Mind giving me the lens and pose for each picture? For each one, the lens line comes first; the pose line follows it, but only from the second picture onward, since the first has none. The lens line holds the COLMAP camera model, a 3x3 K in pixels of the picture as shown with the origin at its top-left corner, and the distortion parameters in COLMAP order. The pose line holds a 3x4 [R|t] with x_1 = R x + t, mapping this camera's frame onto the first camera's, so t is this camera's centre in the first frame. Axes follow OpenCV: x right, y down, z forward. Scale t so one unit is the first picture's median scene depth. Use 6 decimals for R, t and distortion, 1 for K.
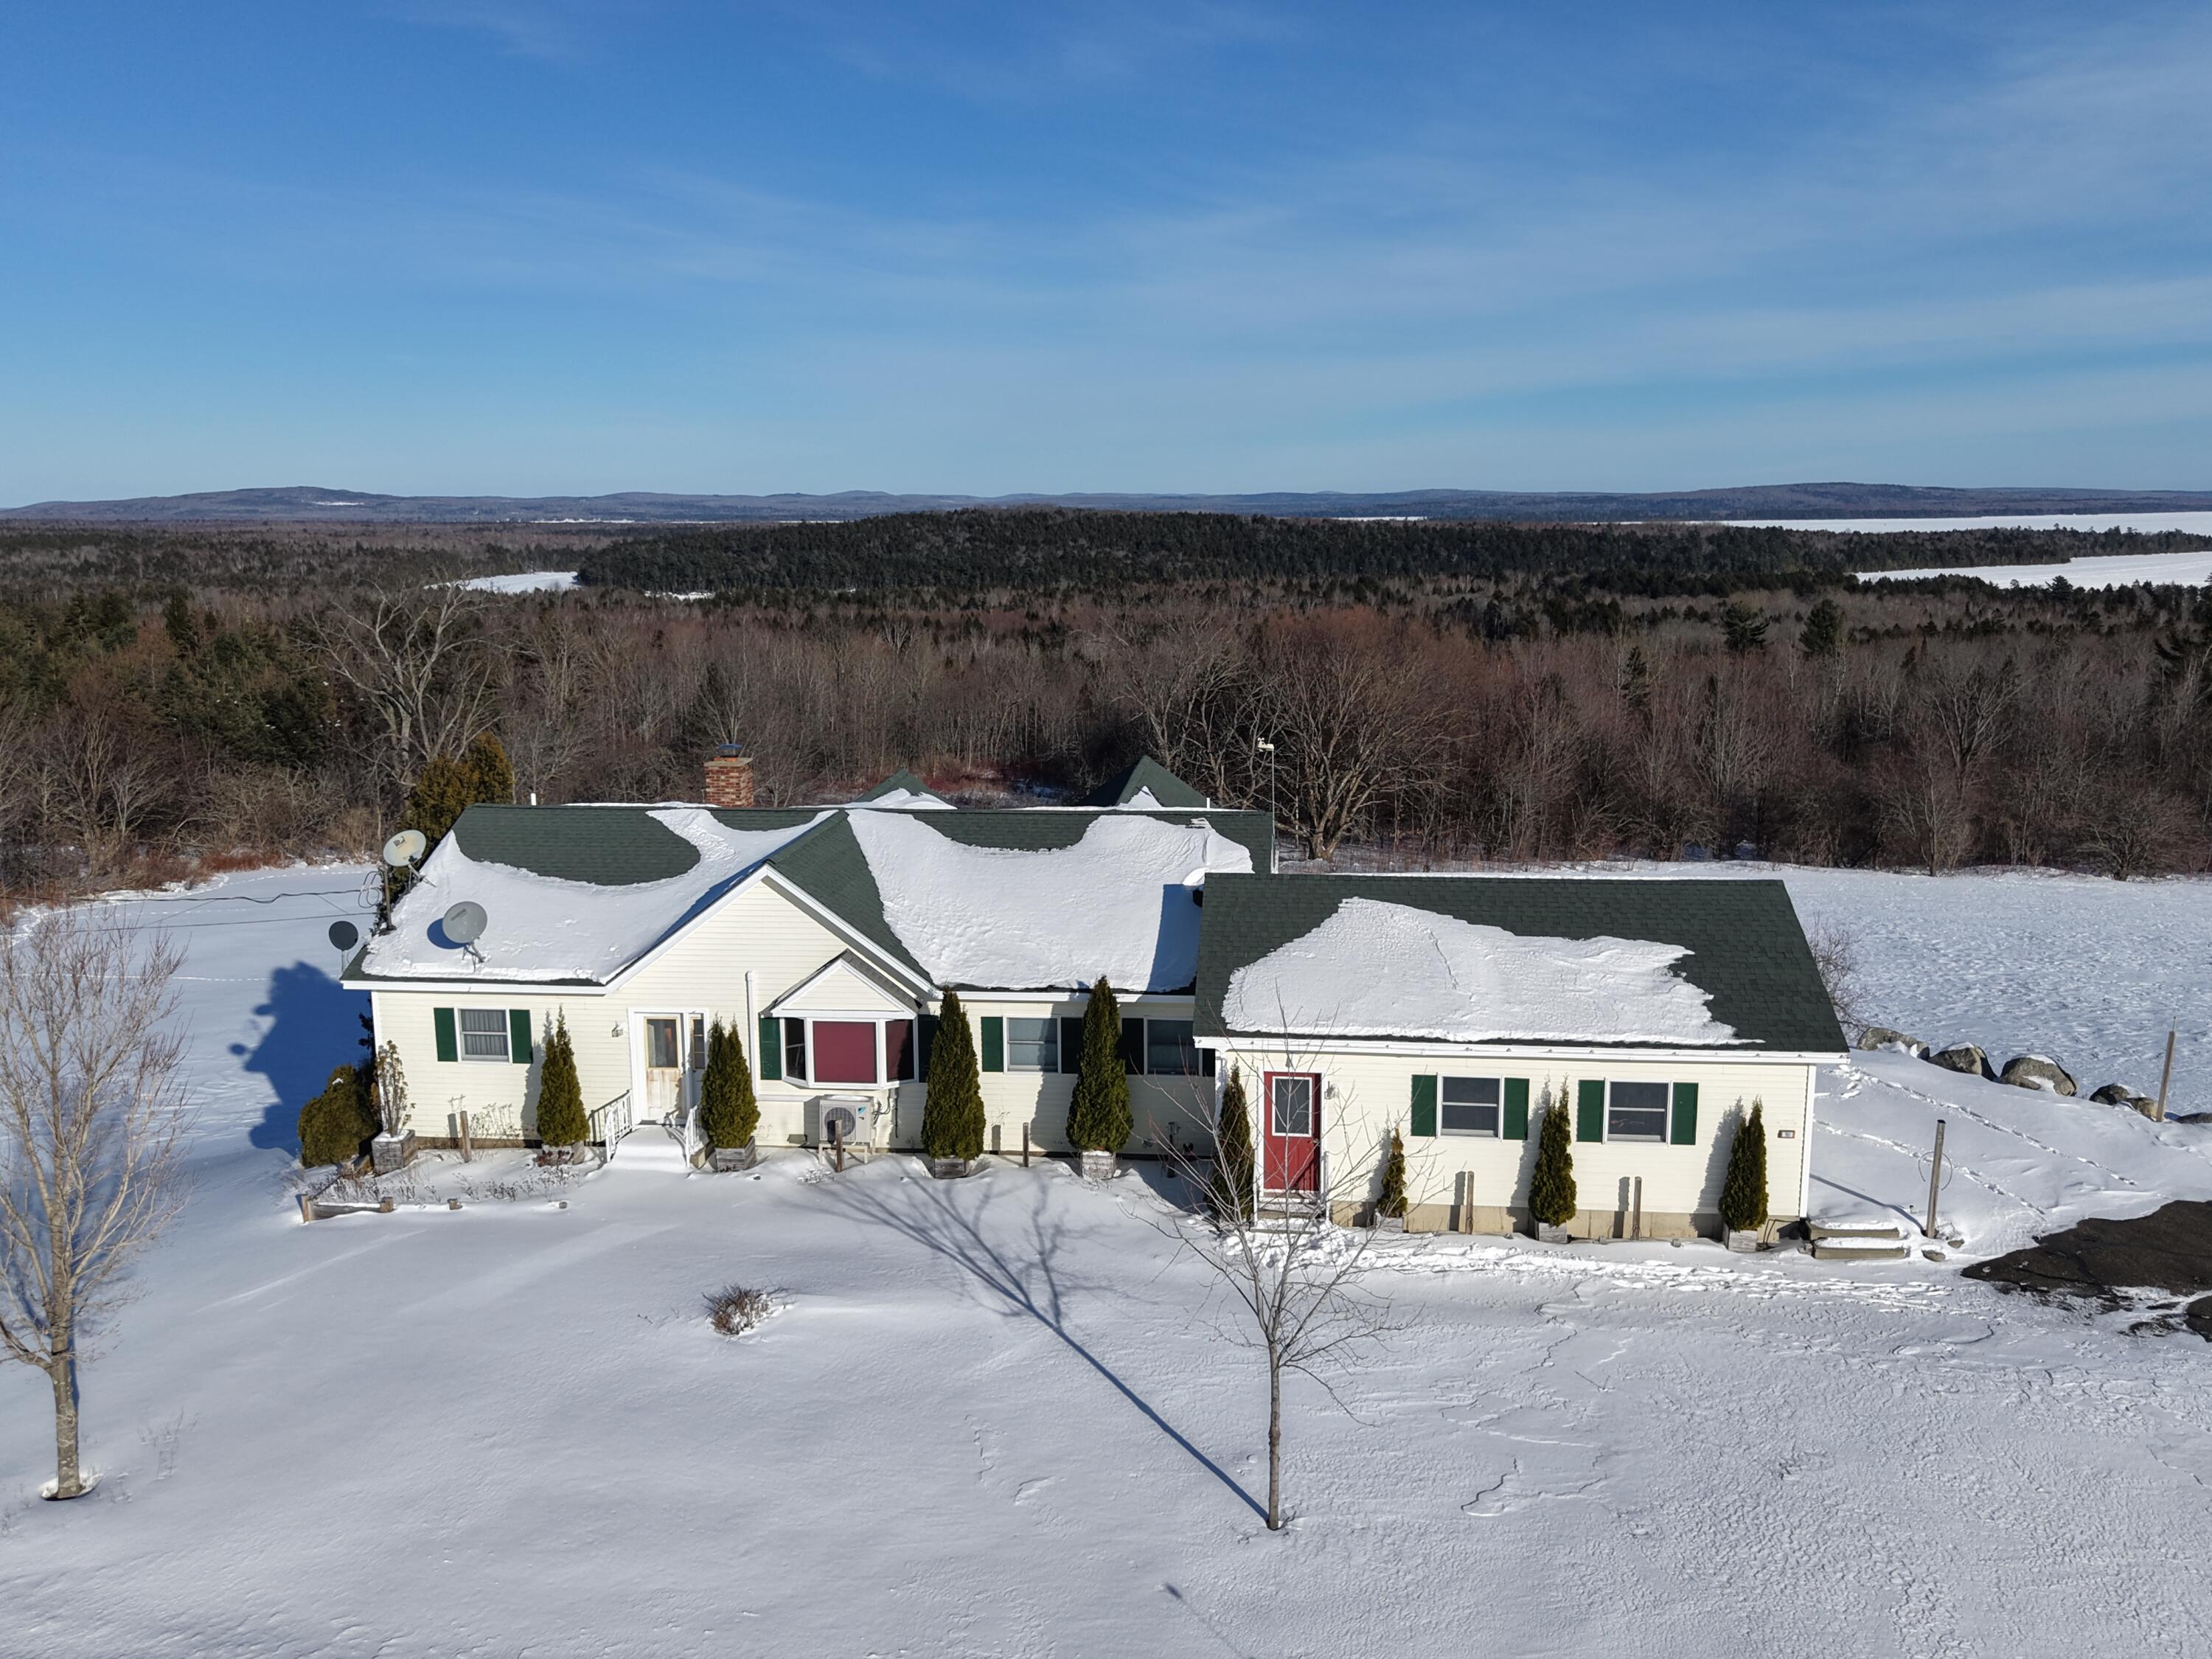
lens RADIAL K [[1807.8, 0, 1106.0], [0, 1807.8, 829.5], [0, 0, 1]] dist [0.008206, -0.004228]
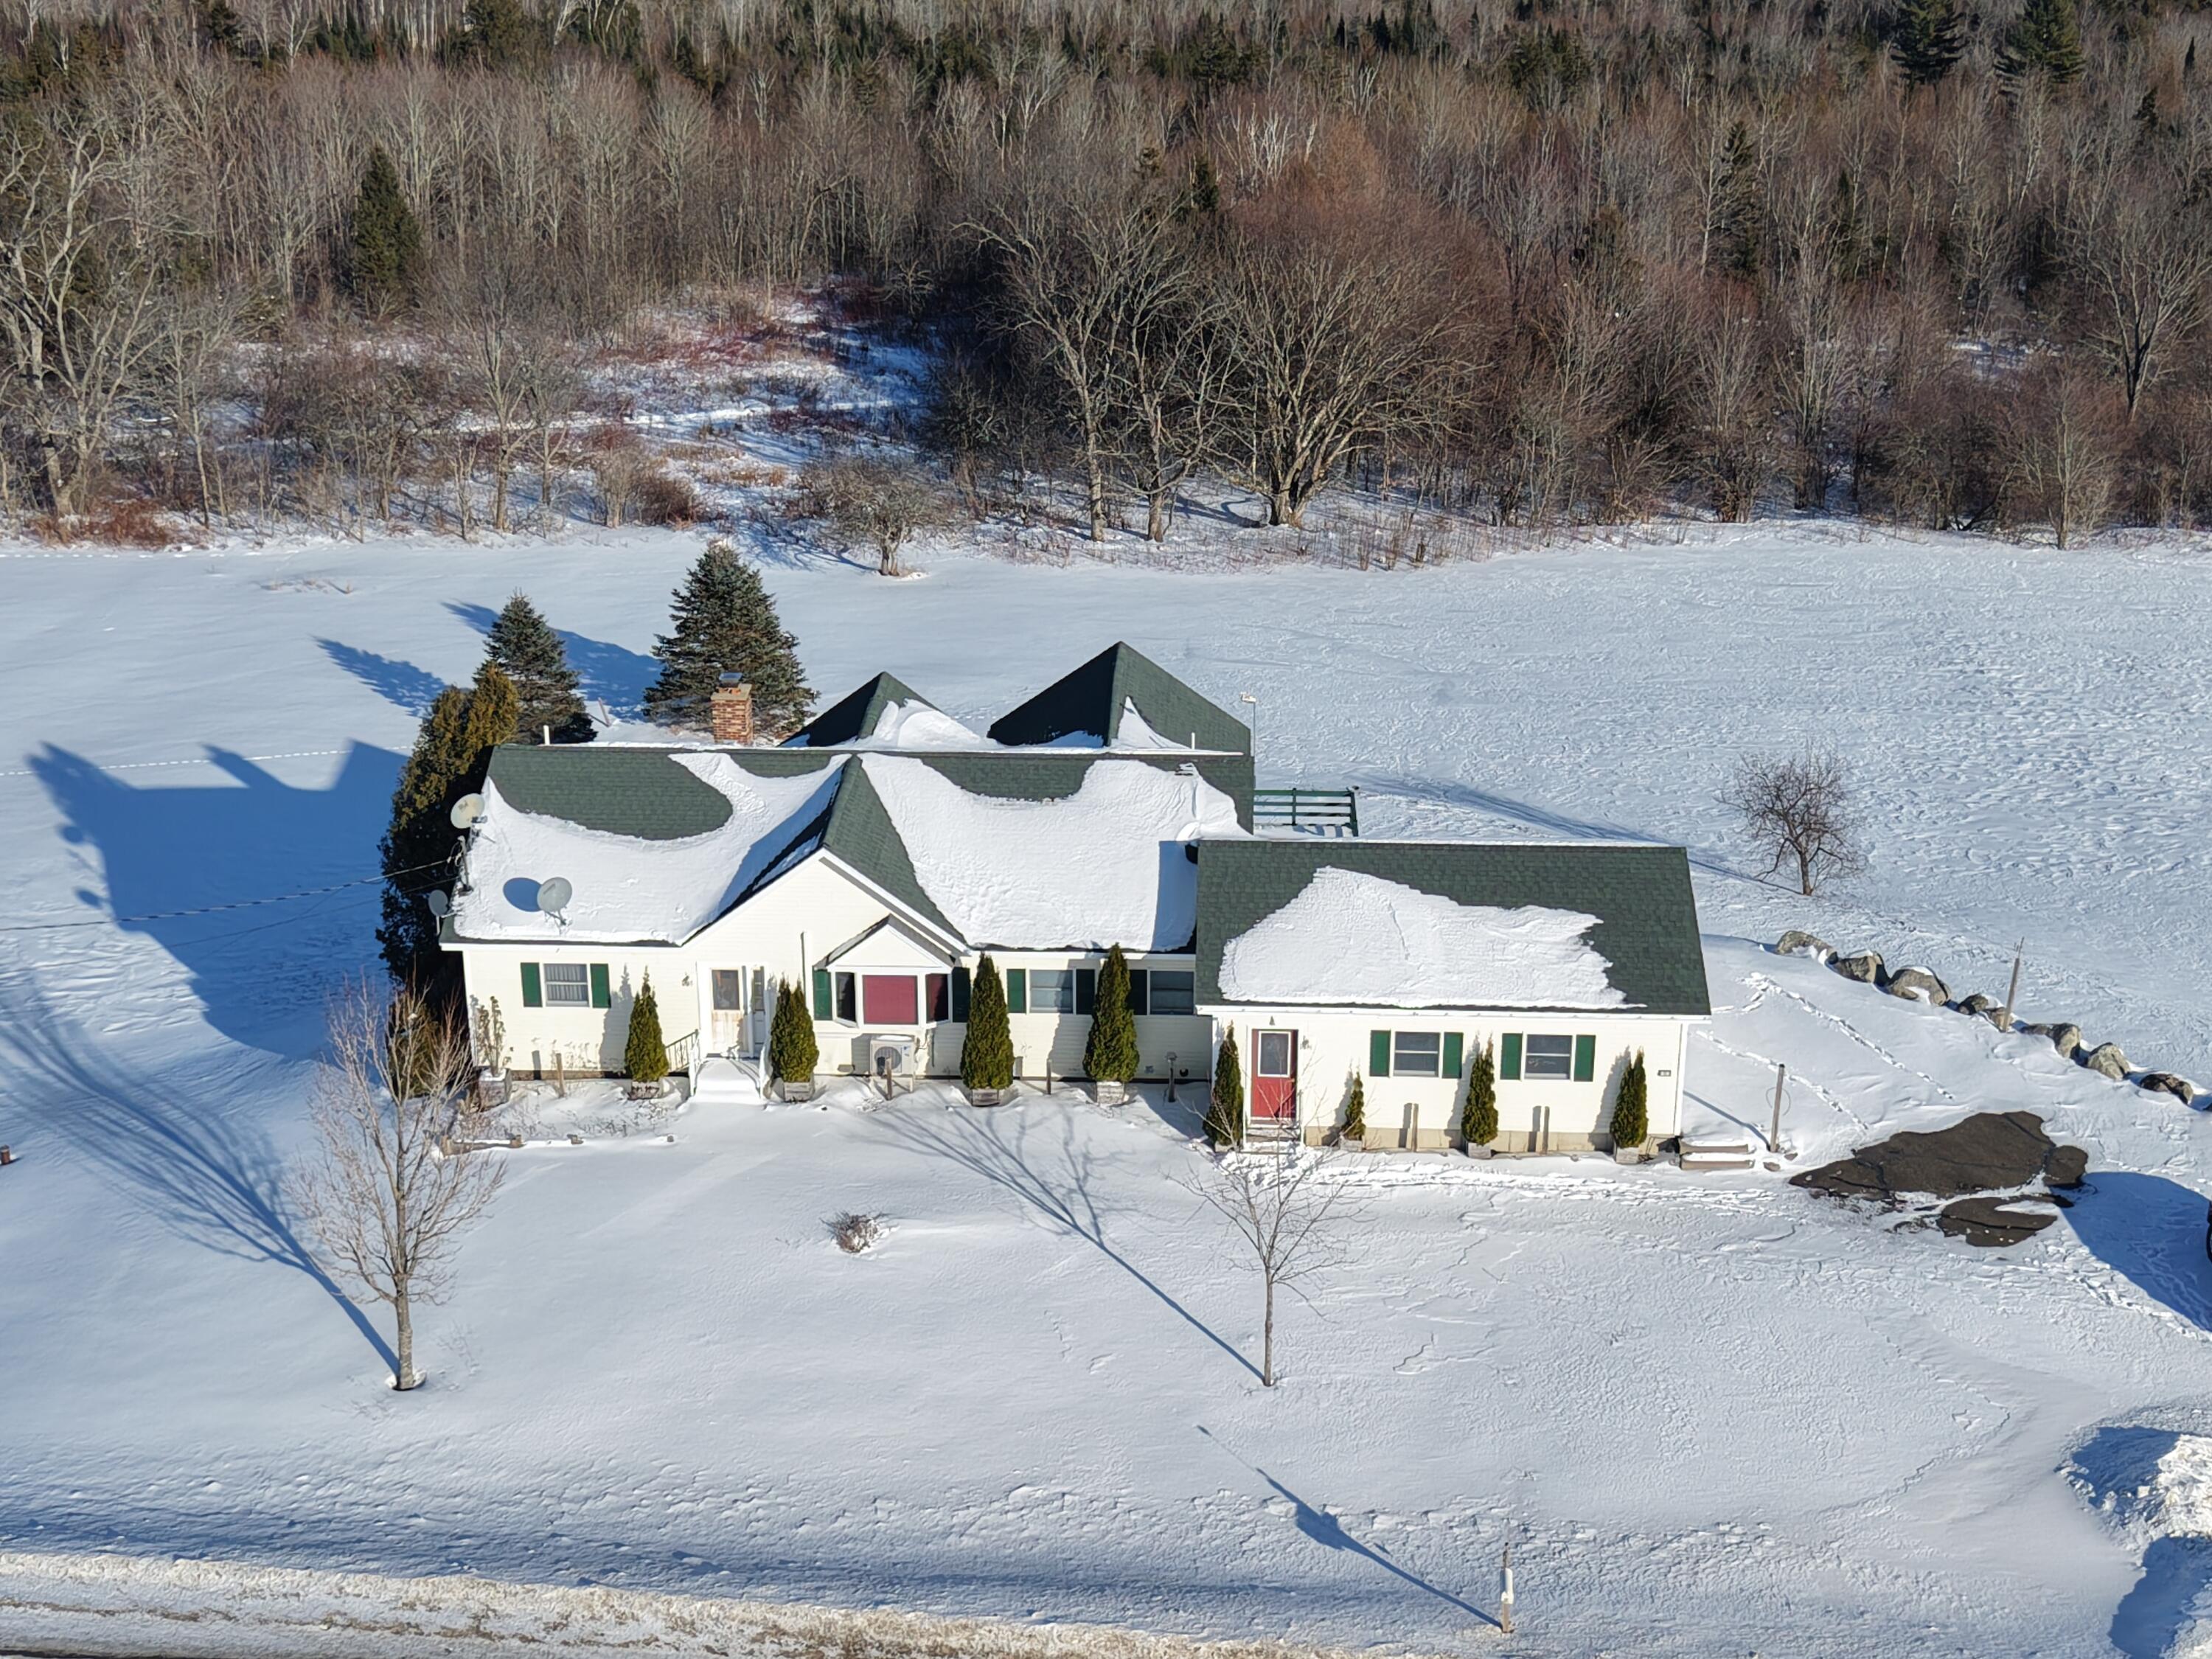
lens RADIAL K [[2952.0, 0, 1106.0], [0, 2952.0, 829.5], [0, 0, 1]] dist [0.126906, -0.045071]
pose [[0.998050, -0.015900, 0.060367, -0.130659], [0.003651, 0.980230, 0.197826, -0.395748], [-0.062319, -0.197220, 0.978377, -0.935495]]
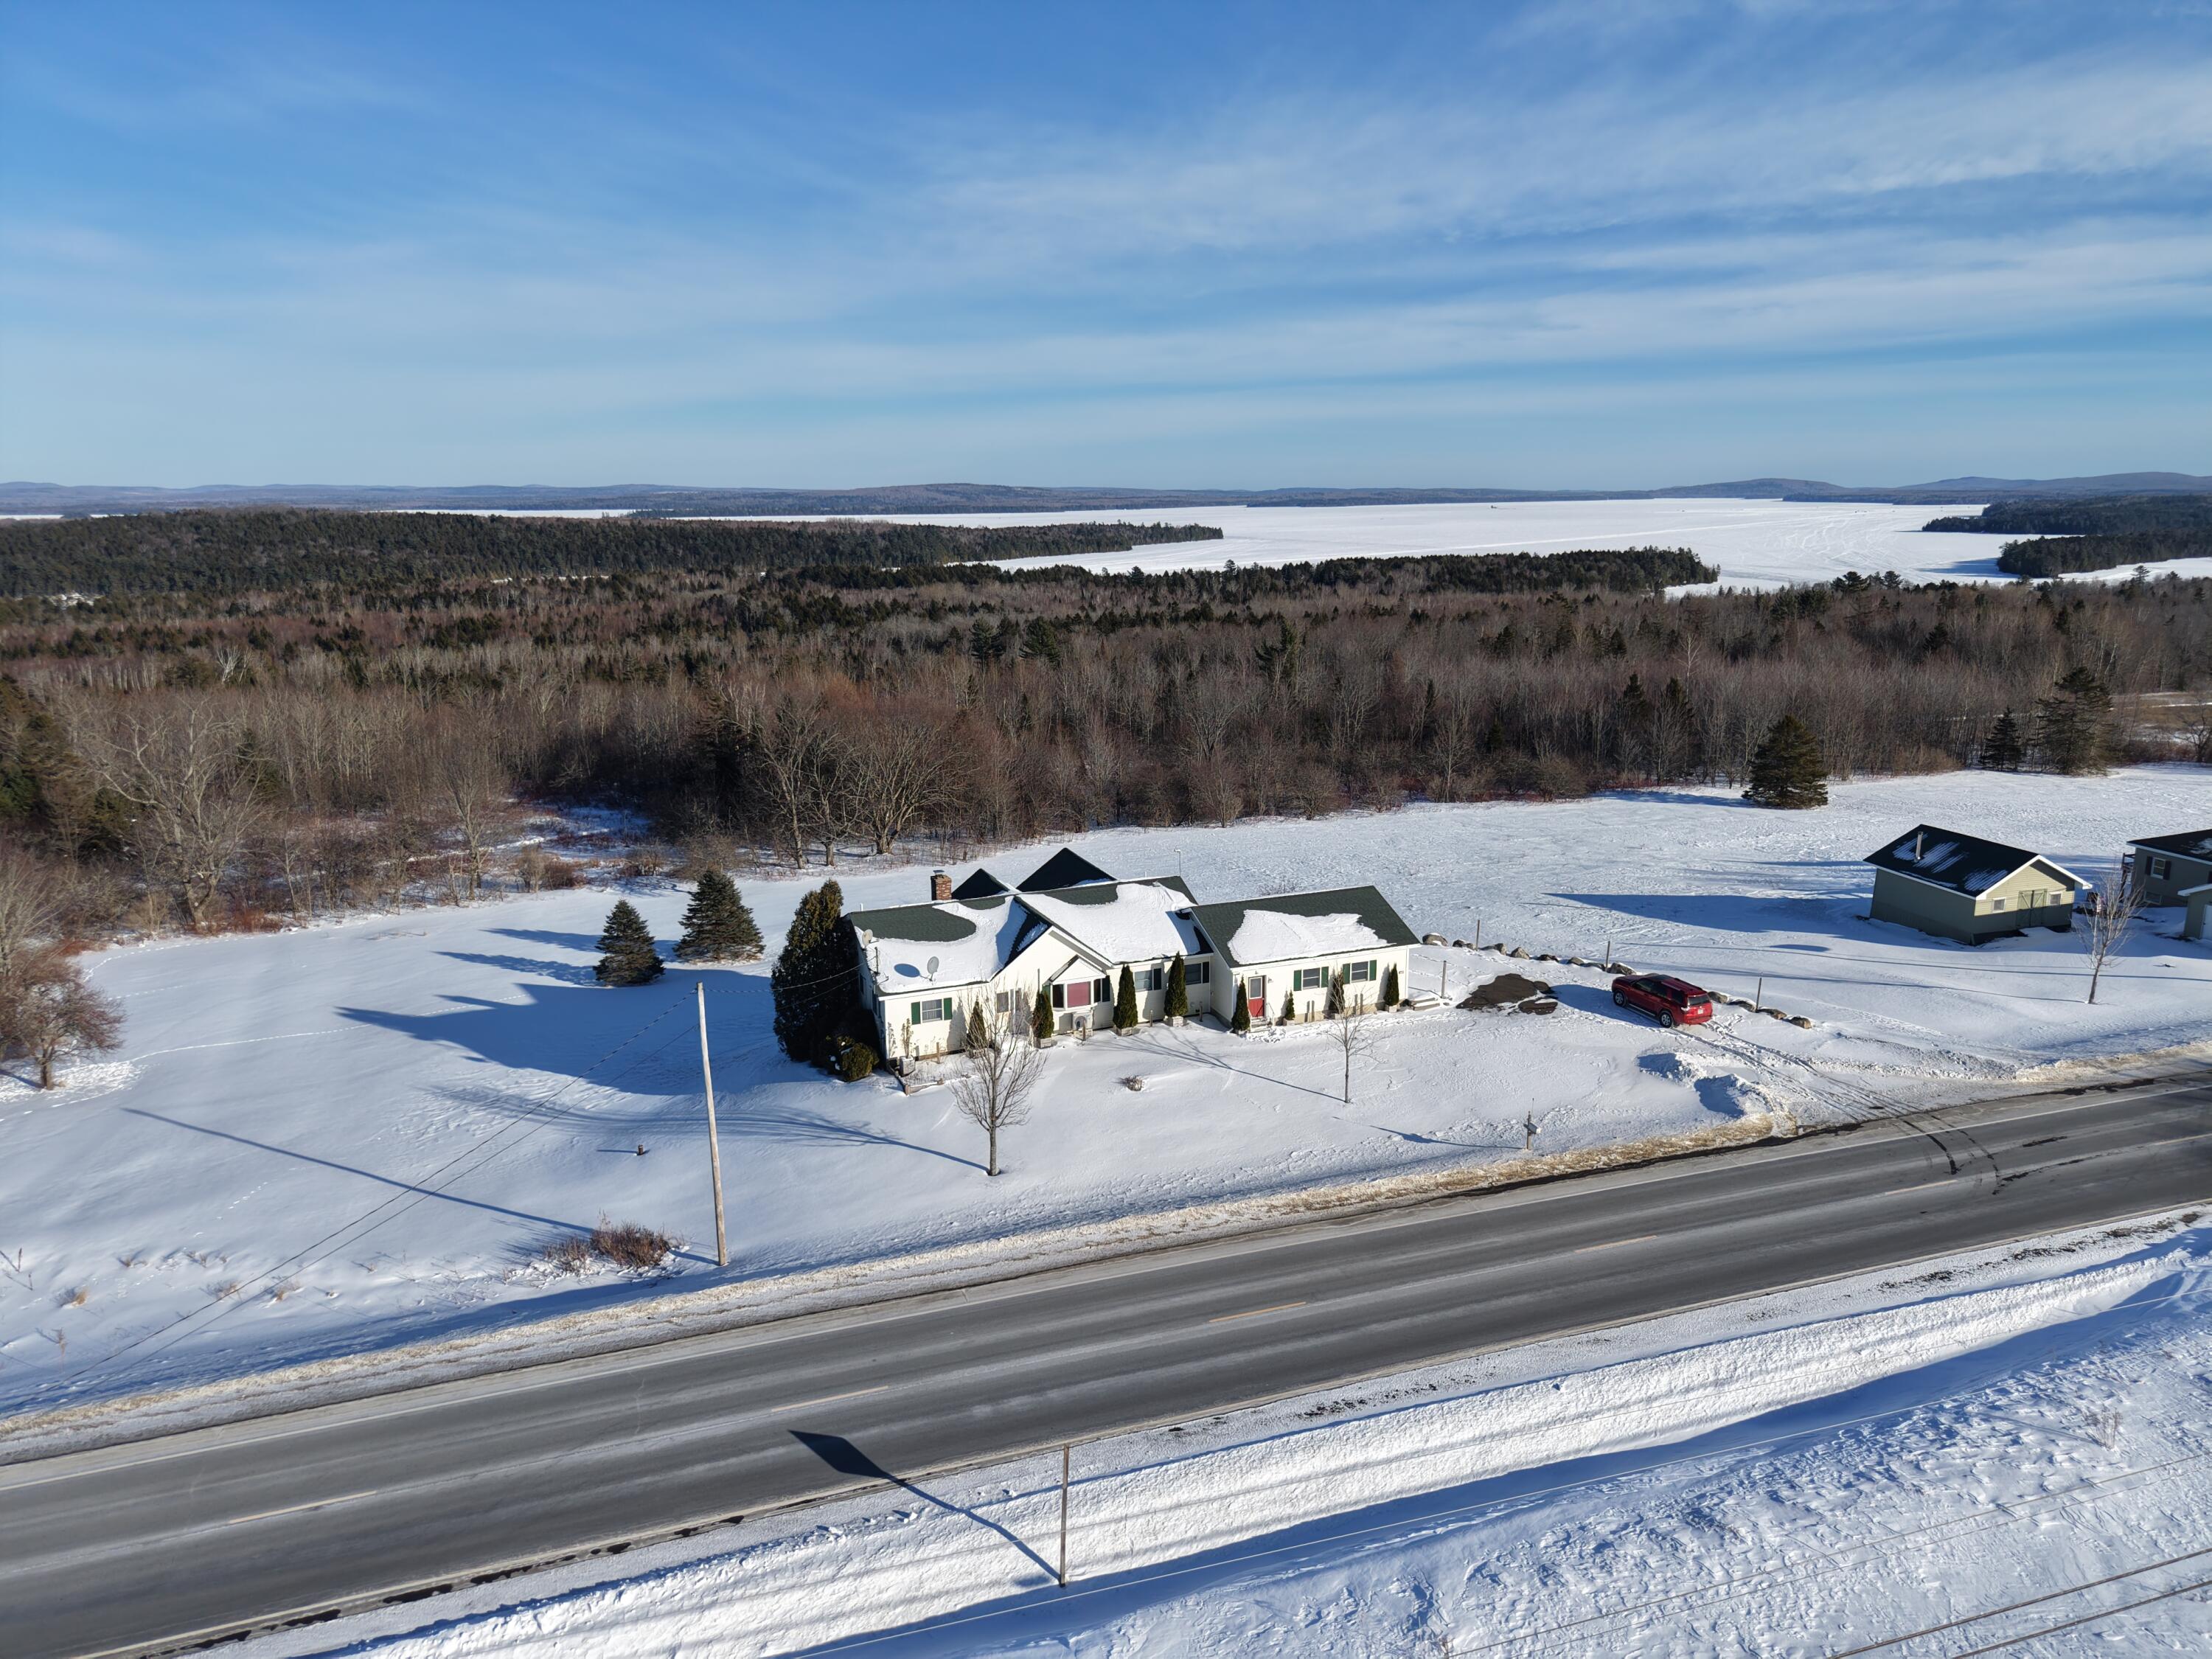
lens RADIAL K [[1511.4, 0, 1116.8], [0, 1511.4, 820.9], [0, 0, 1]] dist [0.109501, -0.052090]
pose [[0.883603, -0.098748, 0.457706, -1.157198], [0.082319, 0.995045, 0.055759, -0.259453], [-0.460944, -0.011591, 0.887353, -1.015636]]
